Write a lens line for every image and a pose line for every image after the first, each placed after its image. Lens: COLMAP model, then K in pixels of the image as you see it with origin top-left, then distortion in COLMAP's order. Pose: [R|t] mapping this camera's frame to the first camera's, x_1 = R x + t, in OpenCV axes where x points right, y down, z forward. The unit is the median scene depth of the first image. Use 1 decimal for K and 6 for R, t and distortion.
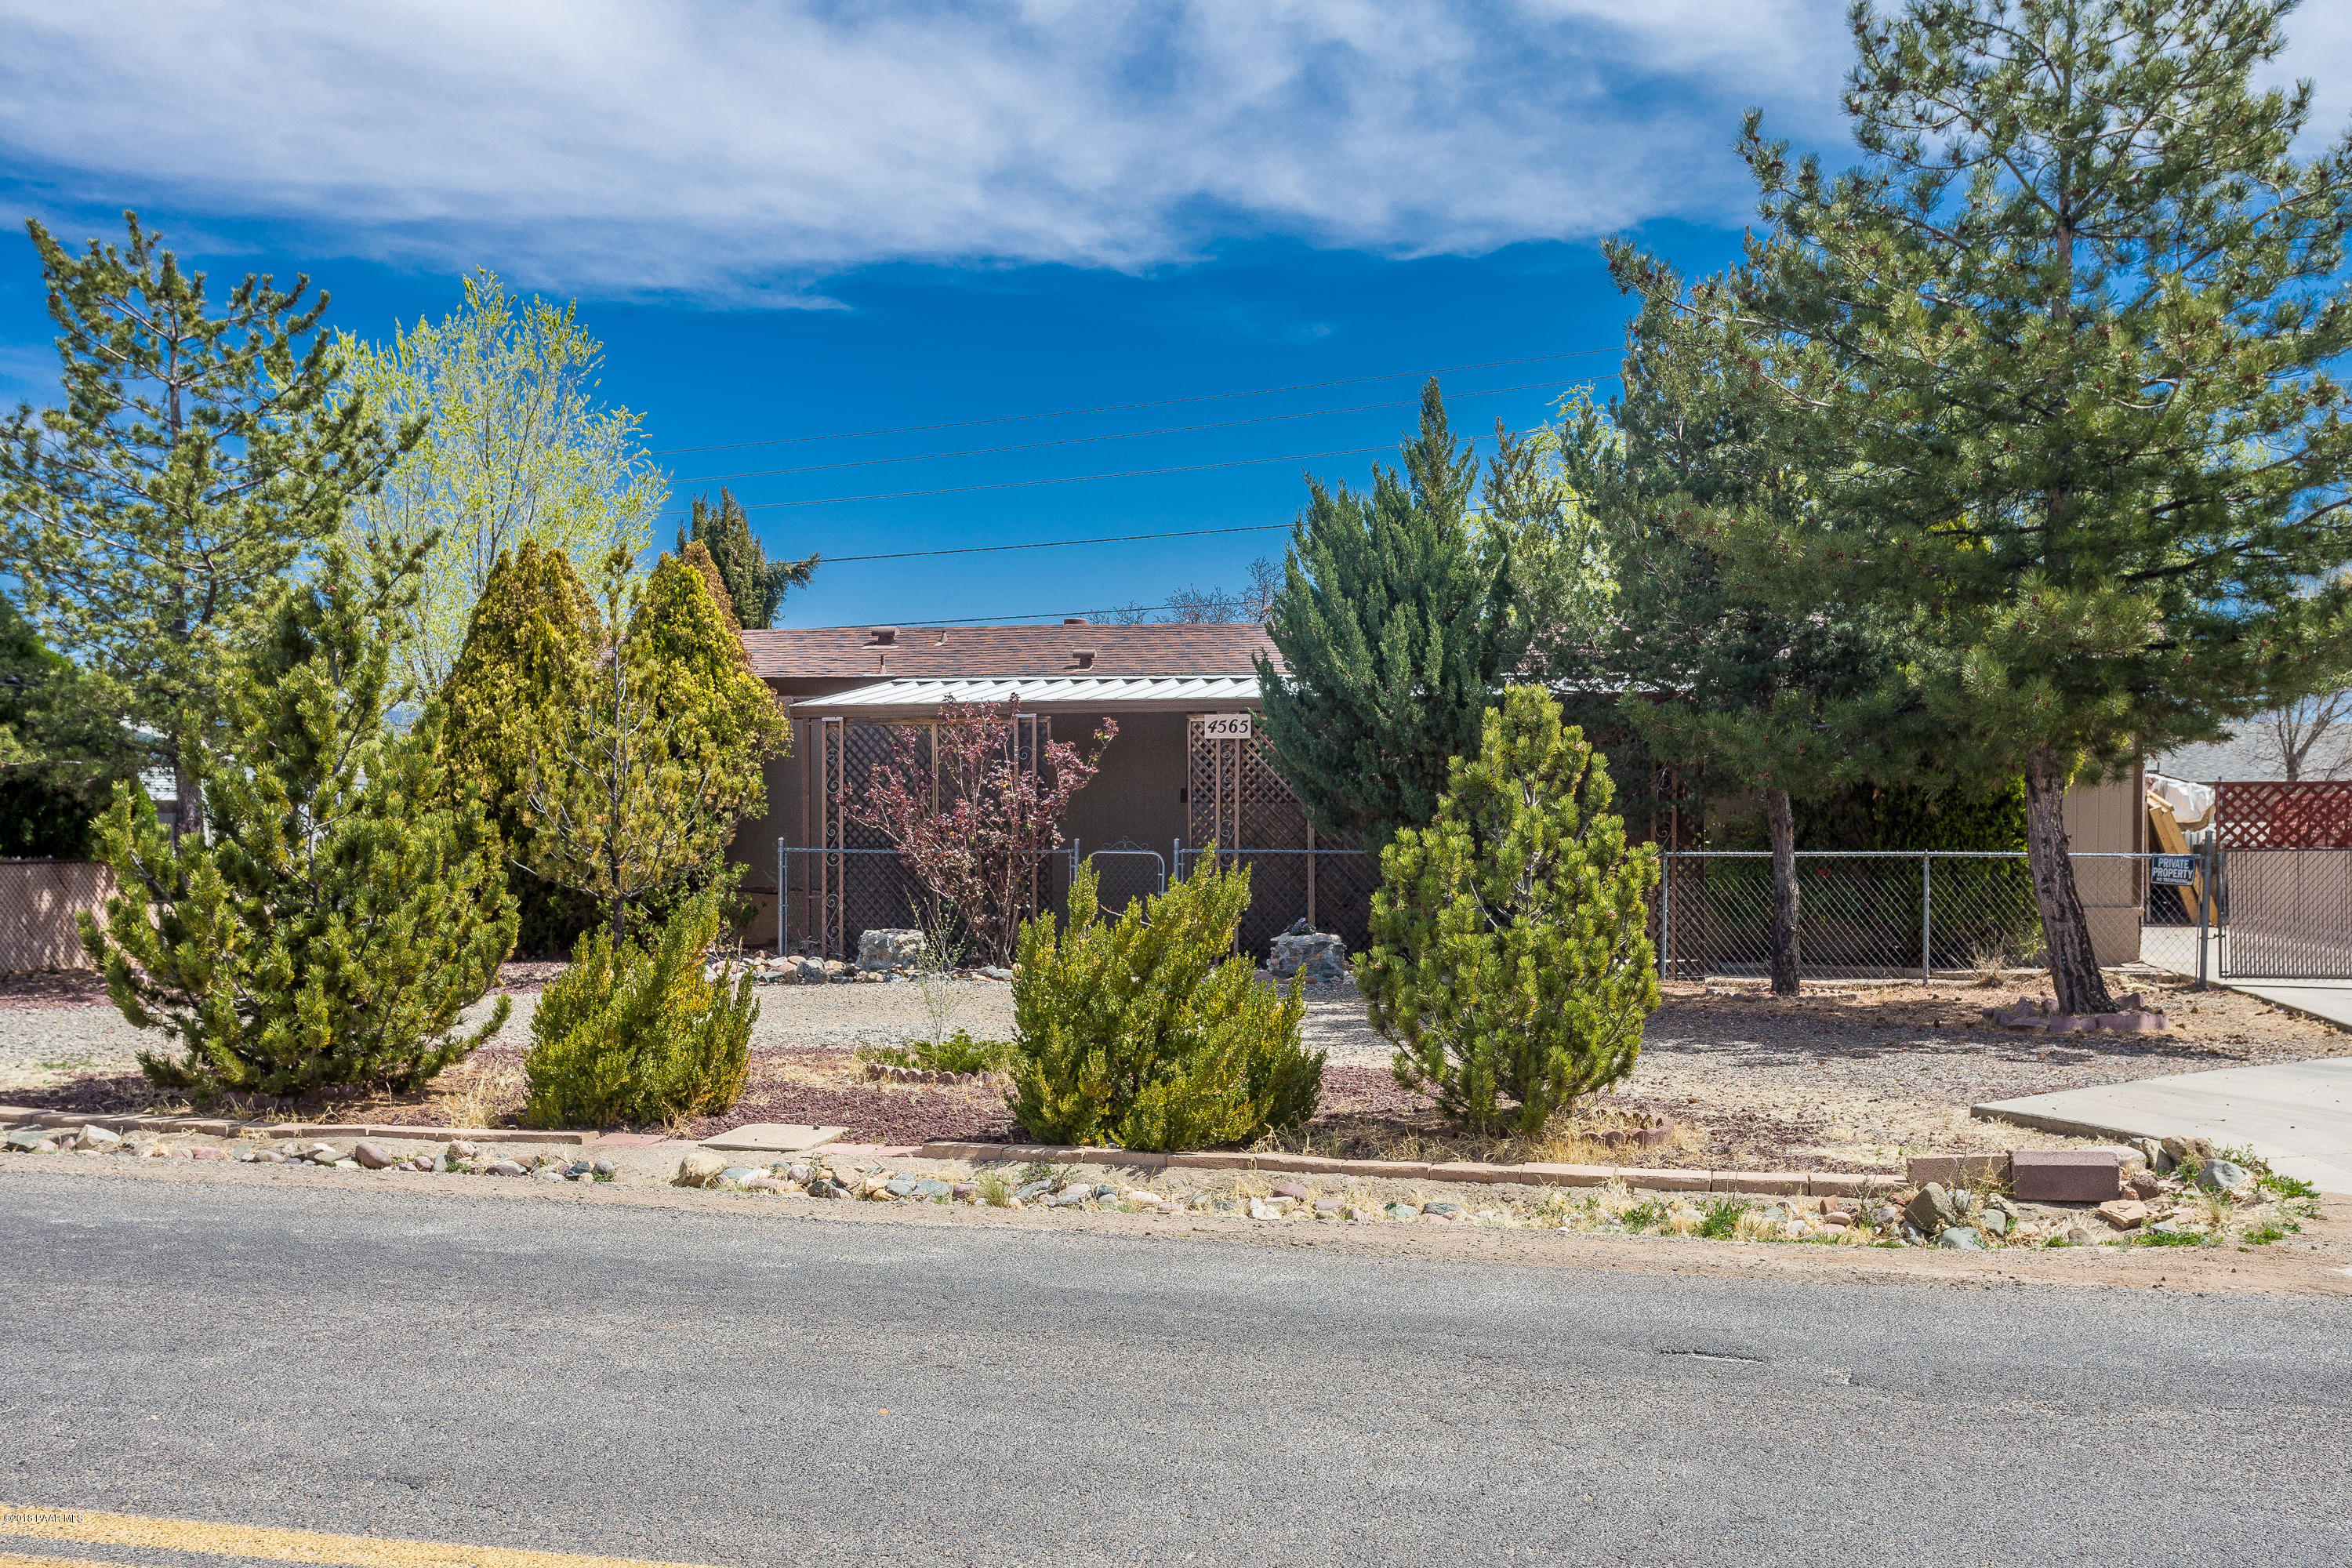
lens RADIAL K [[2189.8, 0, 1175.6], [0, 2189.8, 786.0], [0, 0, 1]] dist [-0.031908, 0.000000]
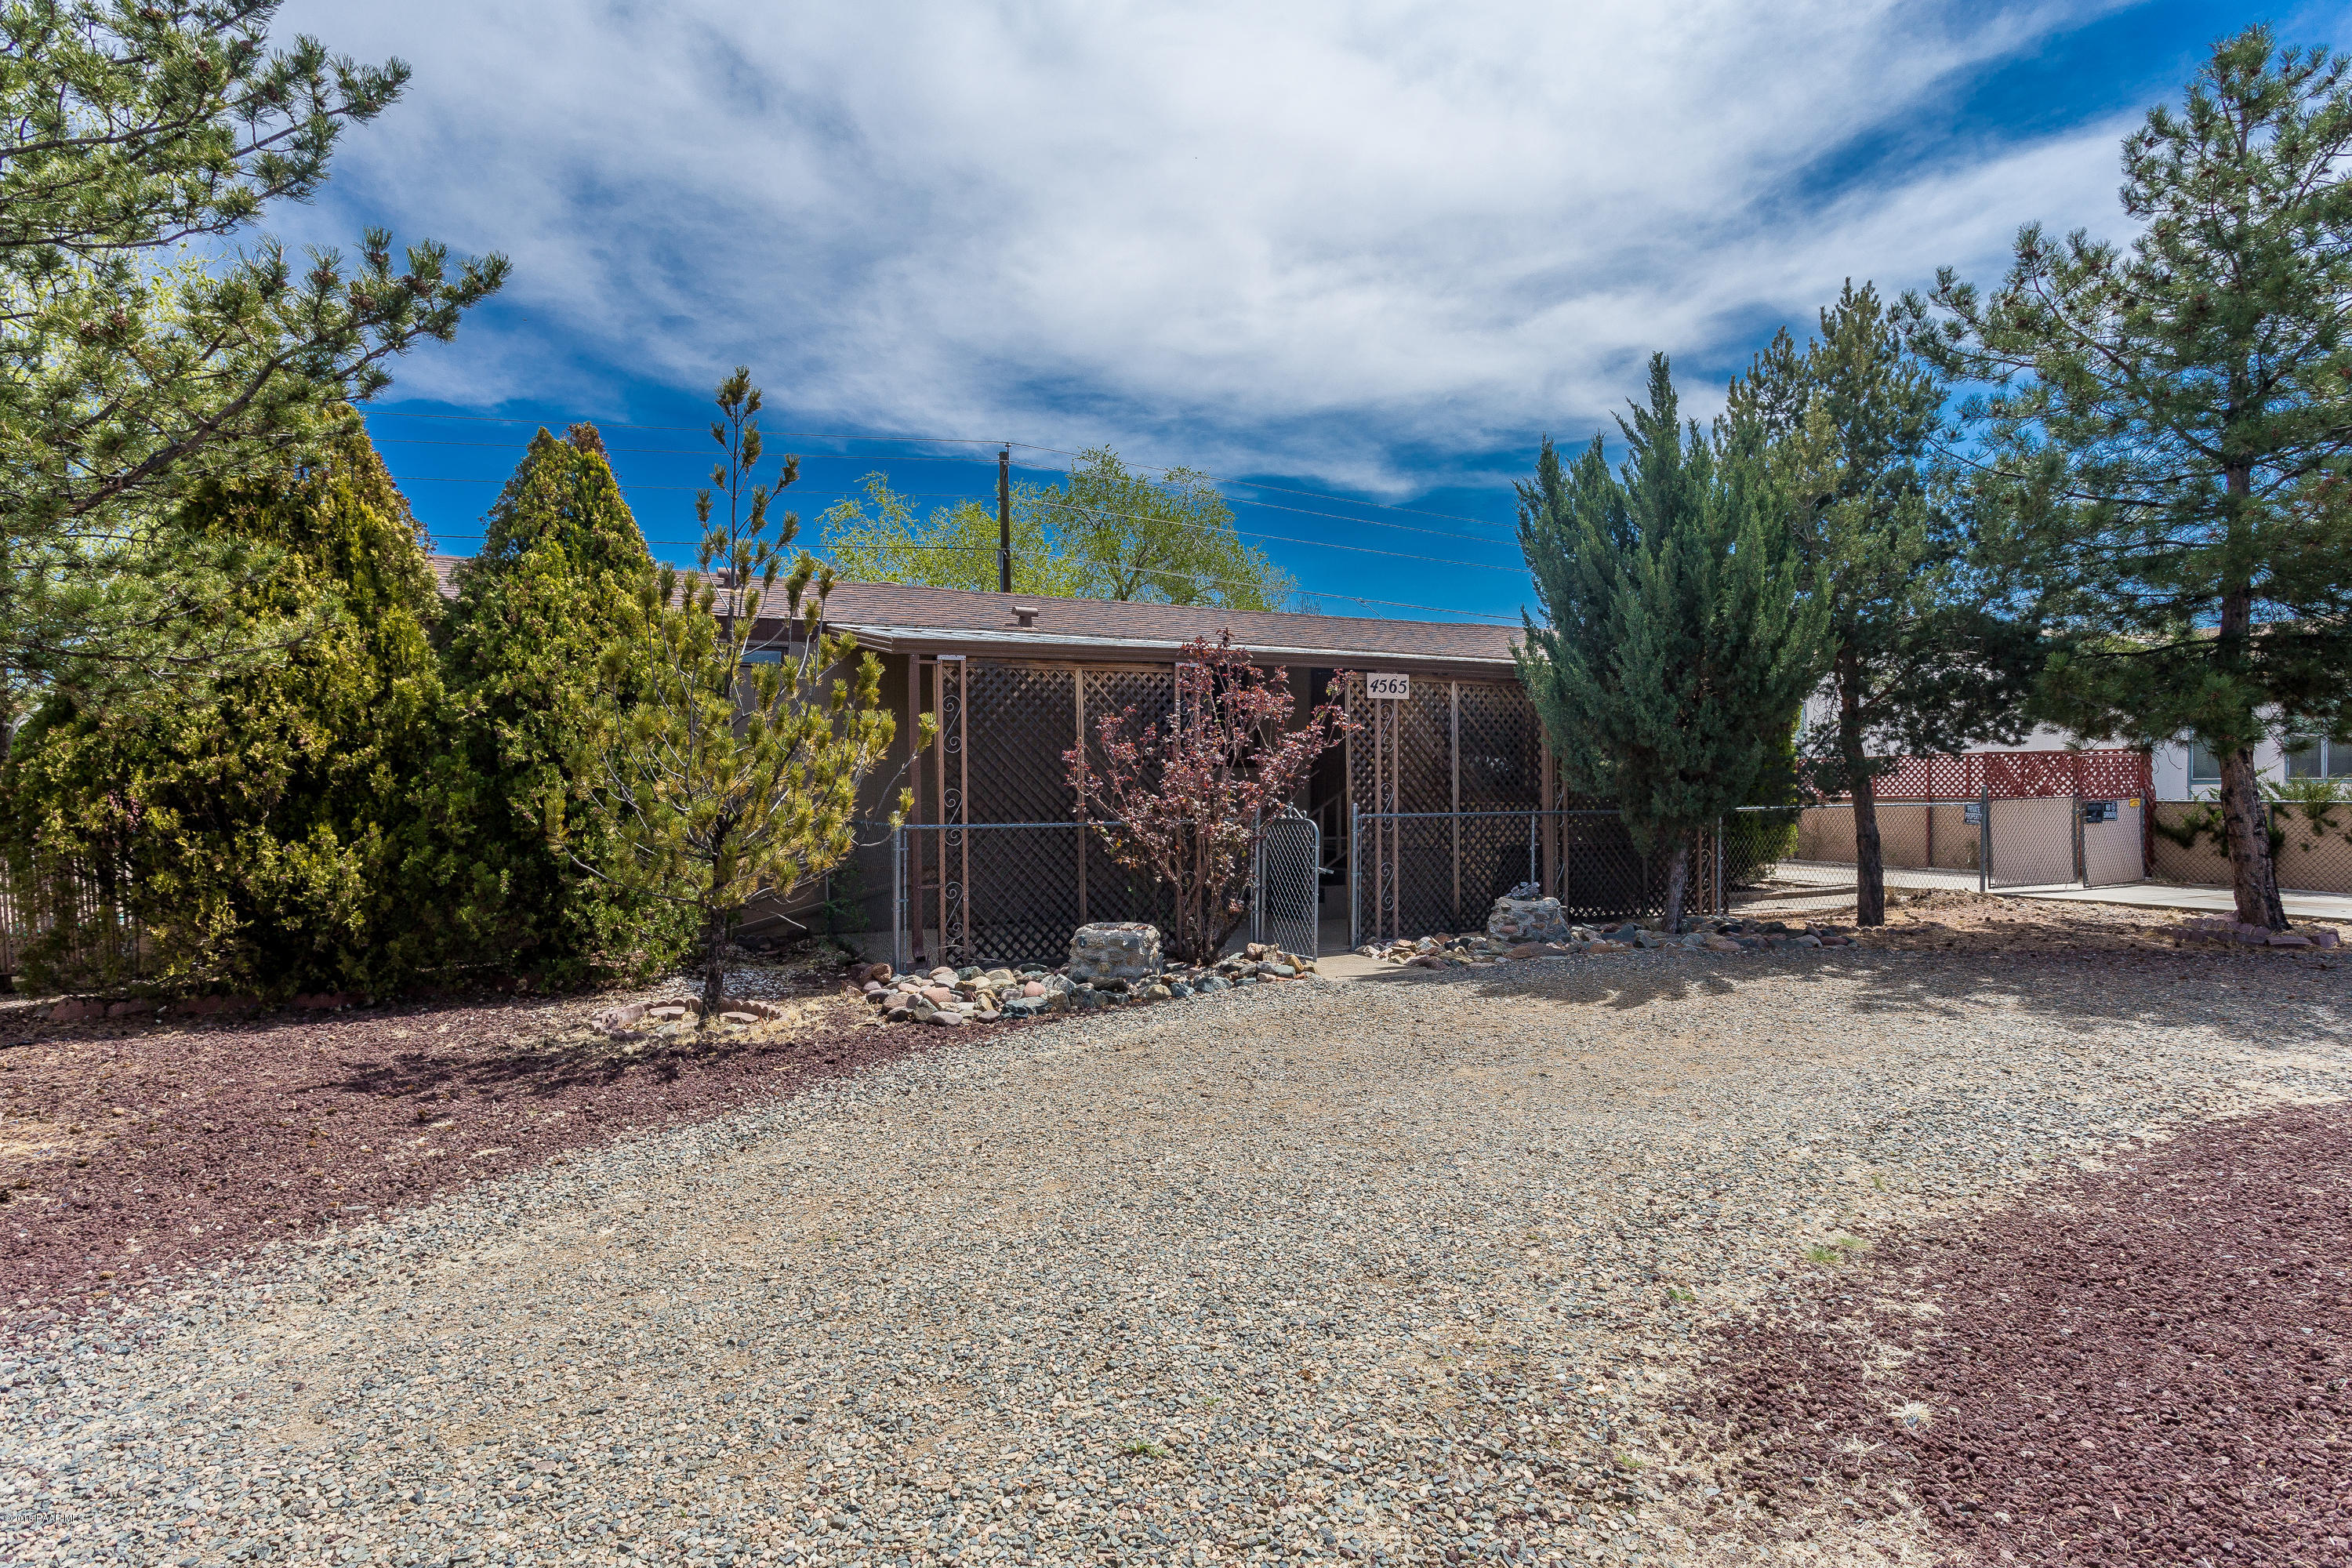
lens RADIAL K [[1269.8, 0, 1176.7], [0, 1269.8, 783.2], [0, 0, 1]] dist [0.001268, 0.000175]
pose [[0.780936, -0.003881, 0.624599, -0.392583], [-0.001353, 0.999968, 0.007904, 0.010936], [-0.624610, -0.007018, 0.780905, 0.620590]]
